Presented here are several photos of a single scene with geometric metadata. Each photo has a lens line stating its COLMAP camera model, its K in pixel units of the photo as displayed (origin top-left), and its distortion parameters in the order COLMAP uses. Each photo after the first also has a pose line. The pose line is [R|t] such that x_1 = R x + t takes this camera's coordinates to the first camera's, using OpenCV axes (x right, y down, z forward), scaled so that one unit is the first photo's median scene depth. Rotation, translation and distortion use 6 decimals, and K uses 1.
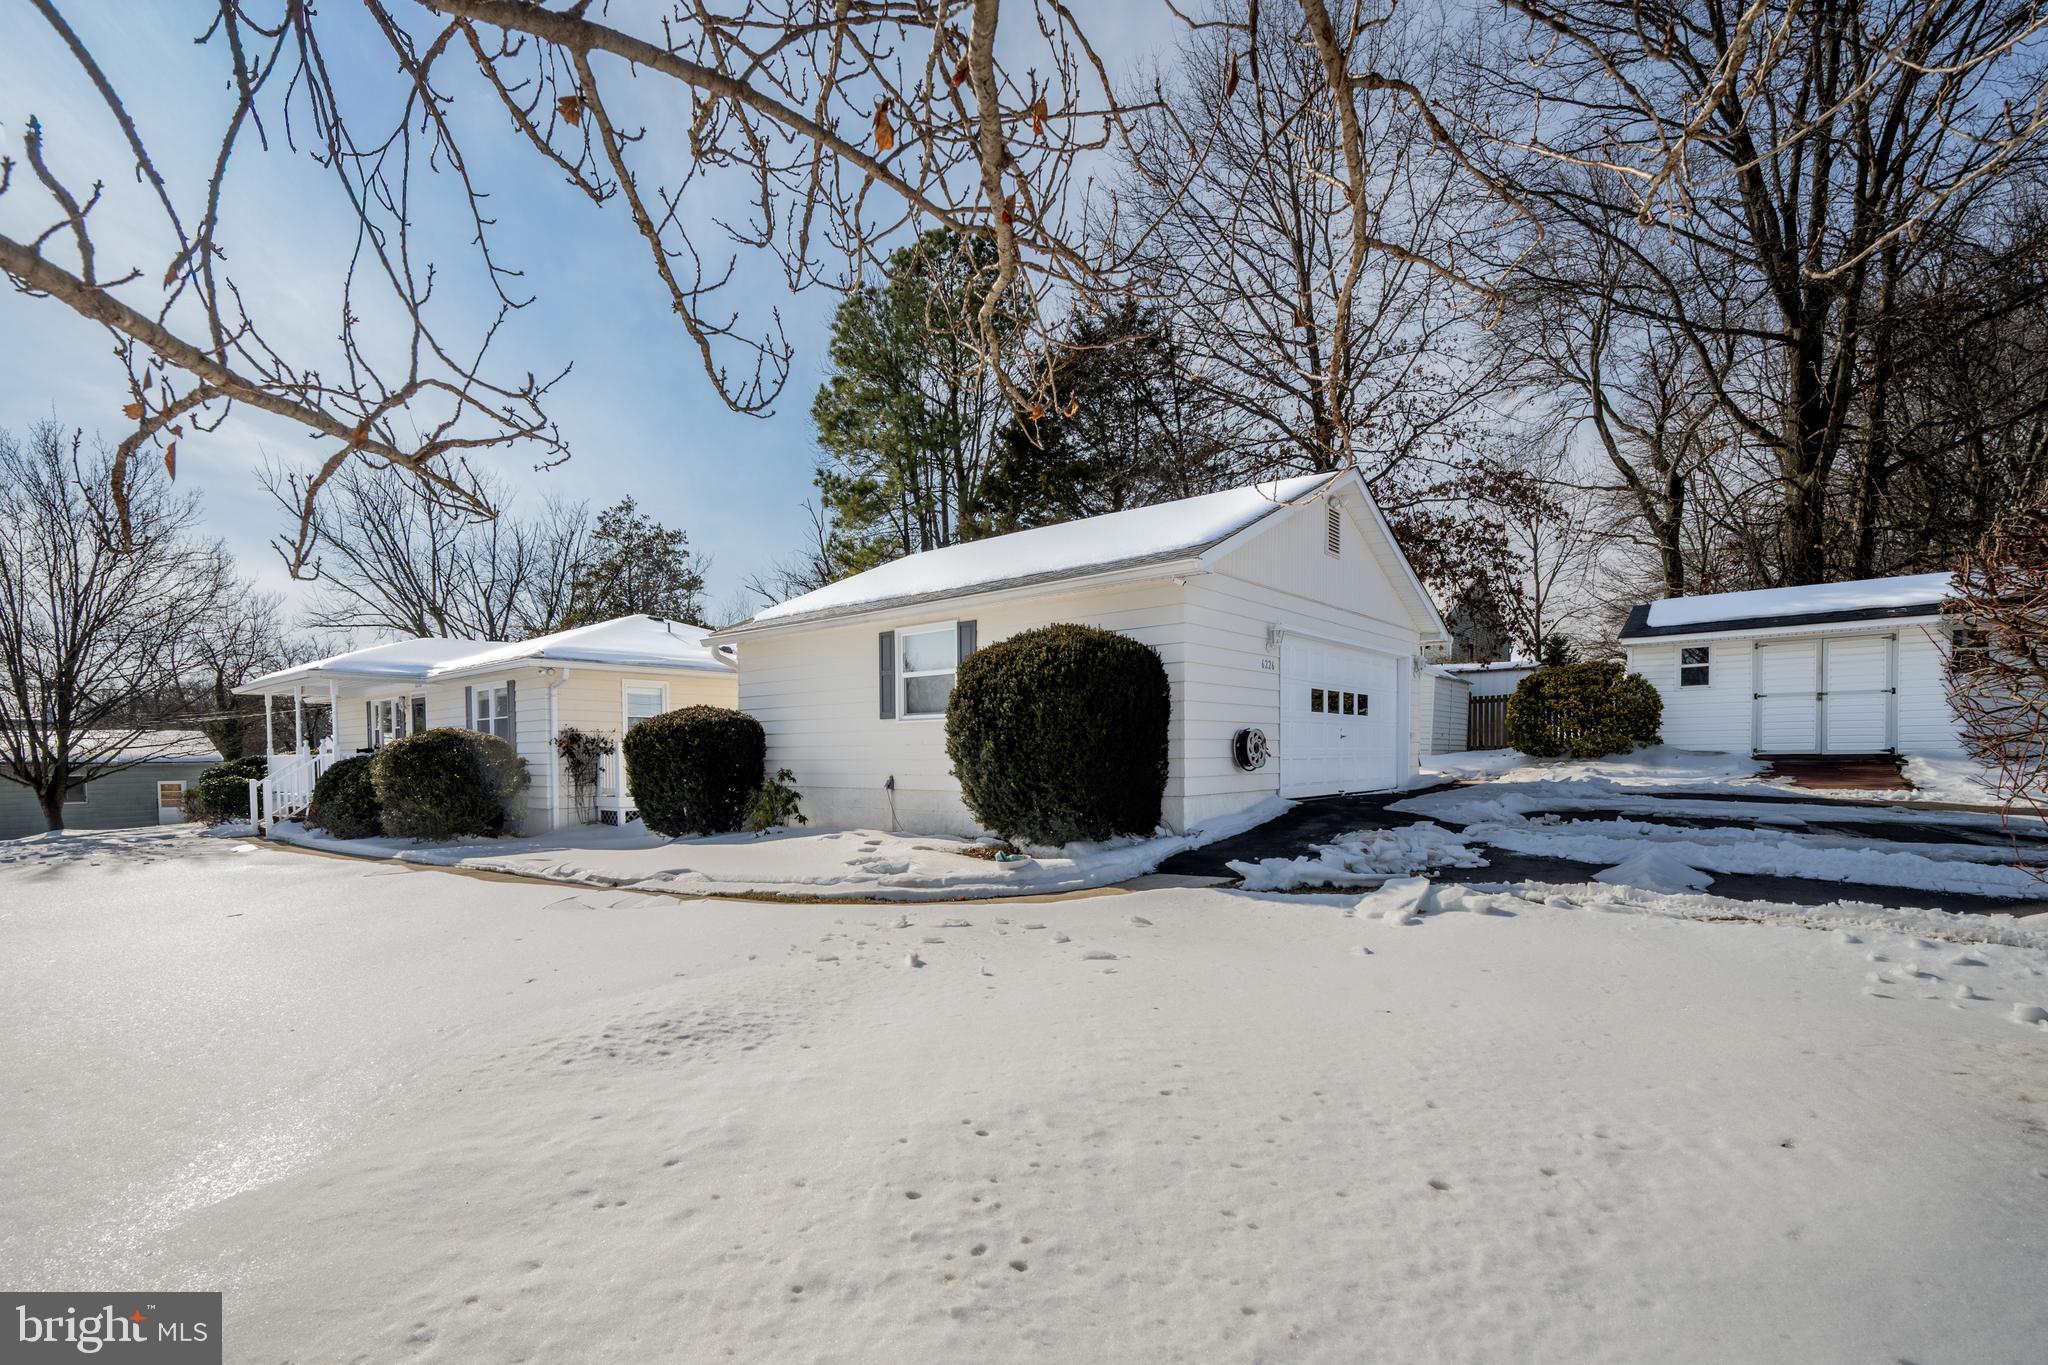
lens RADIAL K [[876.8, 0, 1022.4], [0, 876.8, 732.7], [0, 0, 1]] dist [0.015736, -0.000069]
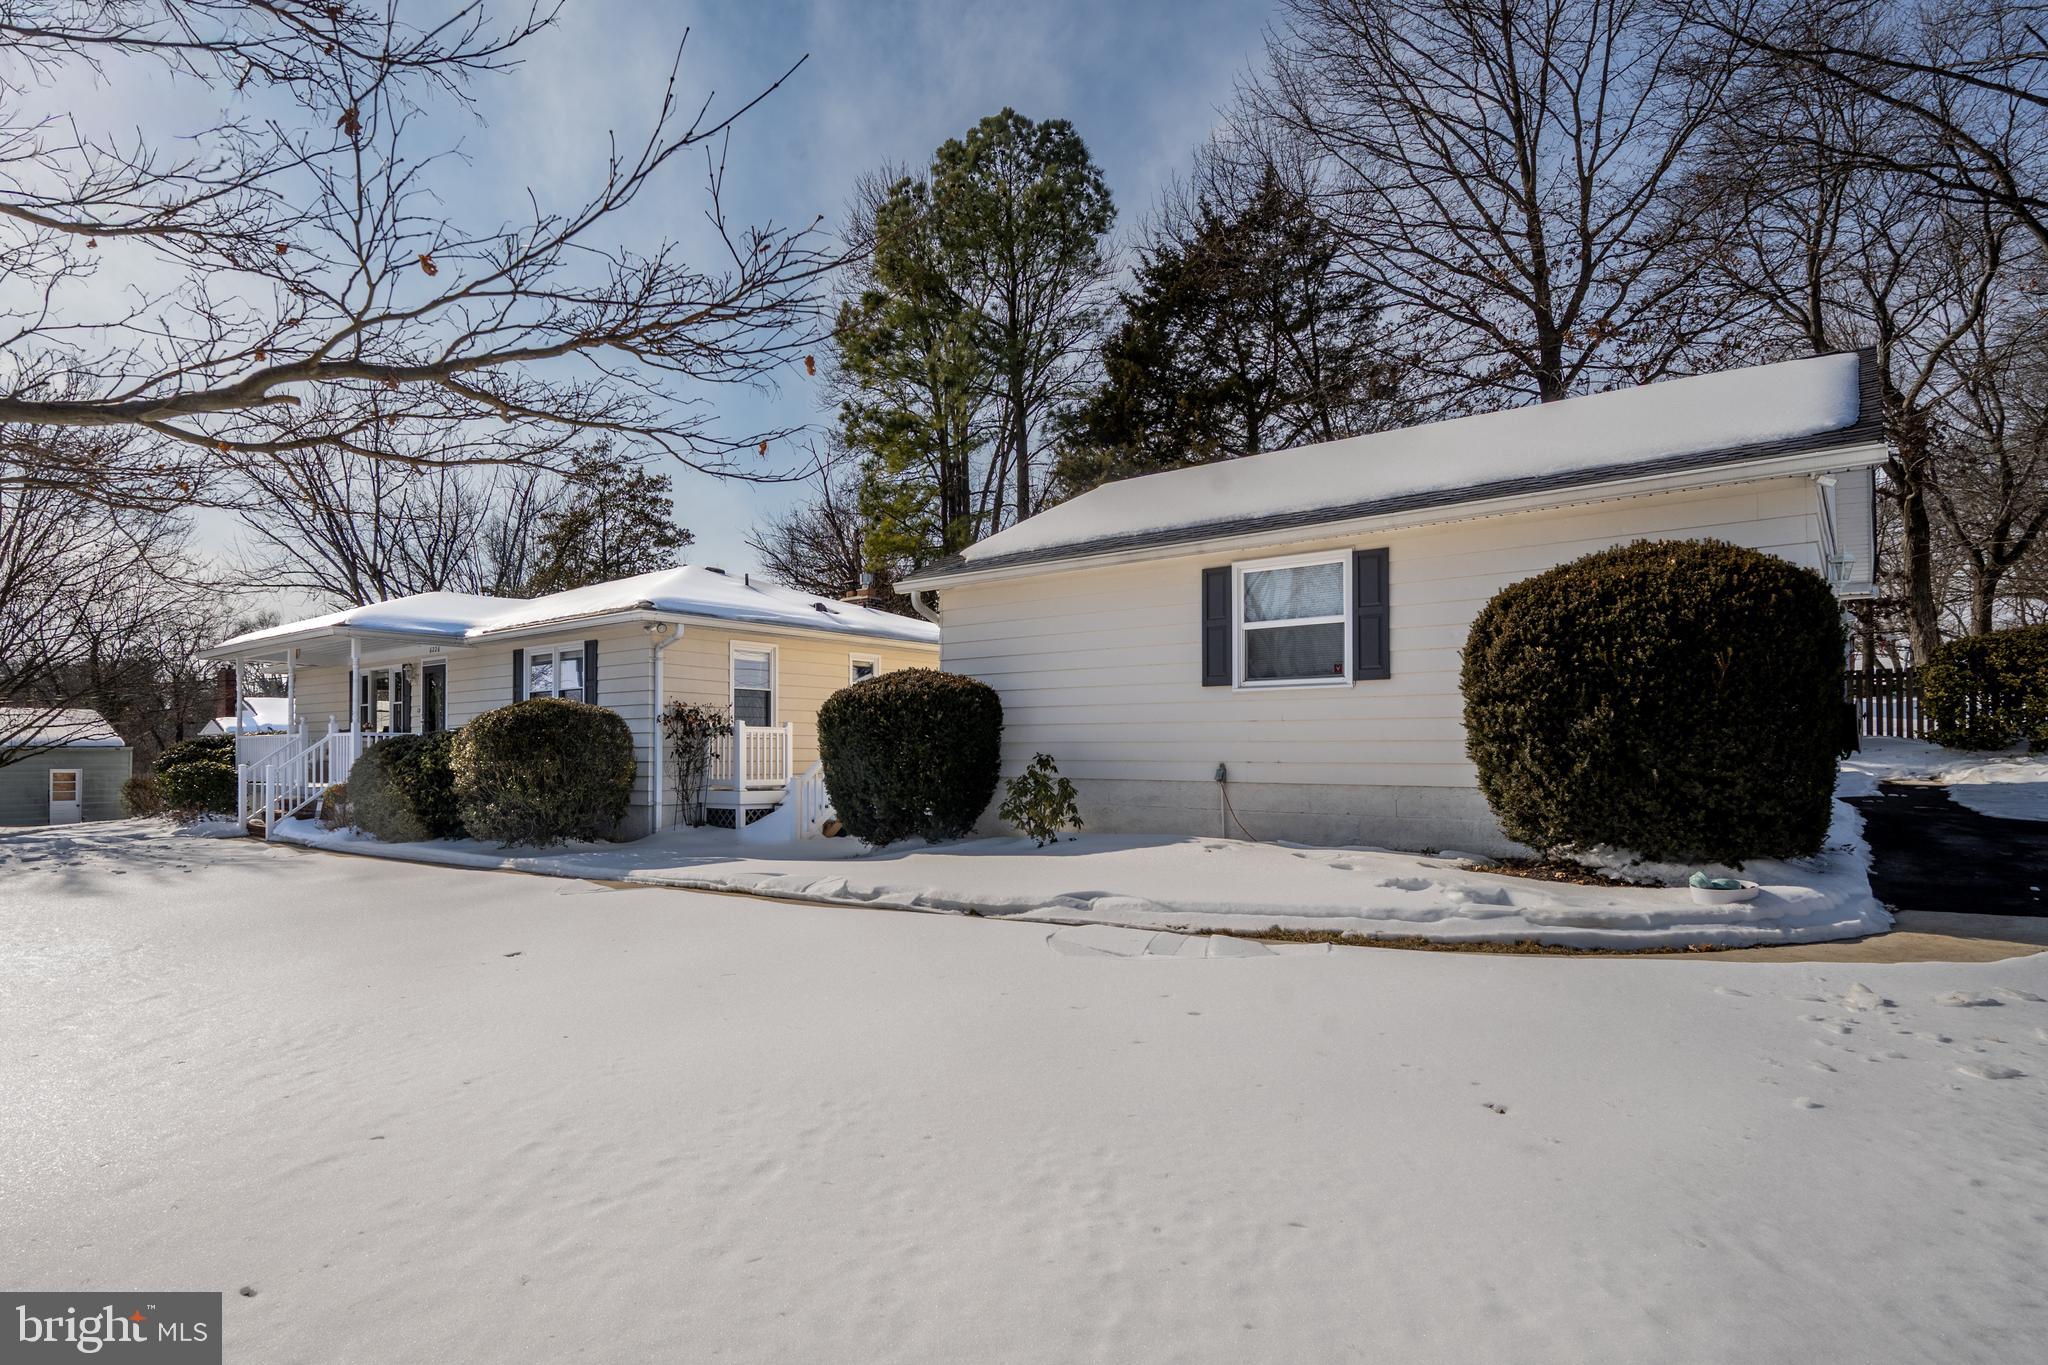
lens RADIAL K [[1051.8, 0, 1022.9], [0, 1051.8, 676.8], [0, 0, 1]] dist [0.014549, 0.000277]
pose [[0.999824, 0.008672, -0.016644, -0.171554], [-0.009384, 0.999024, -0.043167, 0.009242], [0.016253, 0.043316, 0.998929, 0.066446]]
